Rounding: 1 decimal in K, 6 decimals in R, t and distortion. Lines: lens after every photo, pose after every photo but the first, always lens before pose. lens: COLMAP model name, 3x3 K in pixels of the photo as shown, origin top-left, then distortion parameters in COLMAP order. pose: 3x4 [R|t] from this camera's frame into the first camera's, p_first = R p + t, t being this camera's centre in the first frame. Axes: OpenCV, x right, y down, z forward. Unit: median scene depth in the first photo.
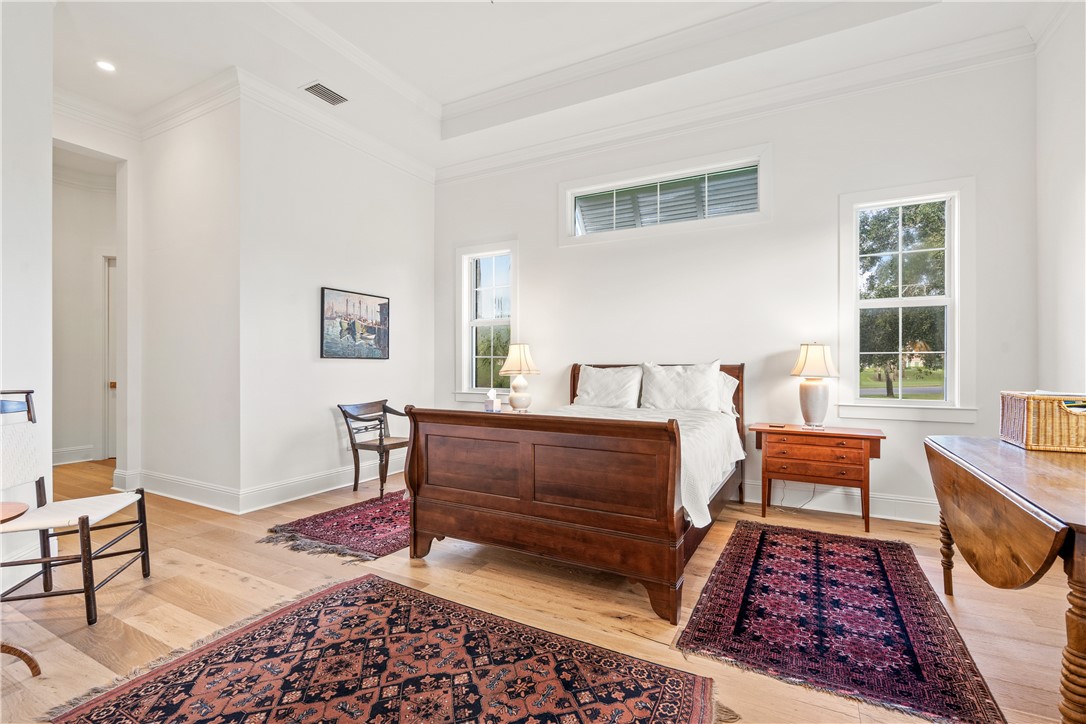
lens RADIAL K [[494.6, 0, 543.0], [0, 494.6, 362.0], [0, 0, 1]] dist [-0.001968, -0.000006]
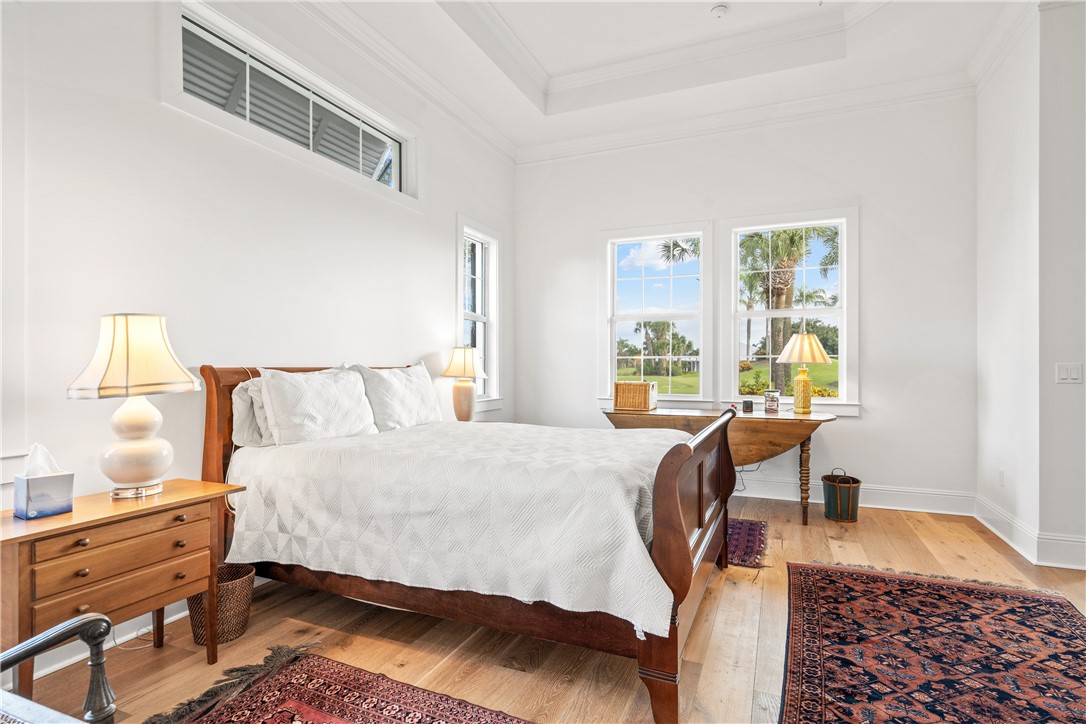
lens RADIAL K [[556.1, 0, 543.0], [0, 556.1, 362.0], [0, 0, 1]] dist [-0.000283, -0.000097]
pose [[-0.093887, 0.006209, 0.995563, -1.317614], [-0.001643, 0.999978, -0.006392, 0.005090], [-0.995581, -0.002236, -0.093875, 1.865267]]
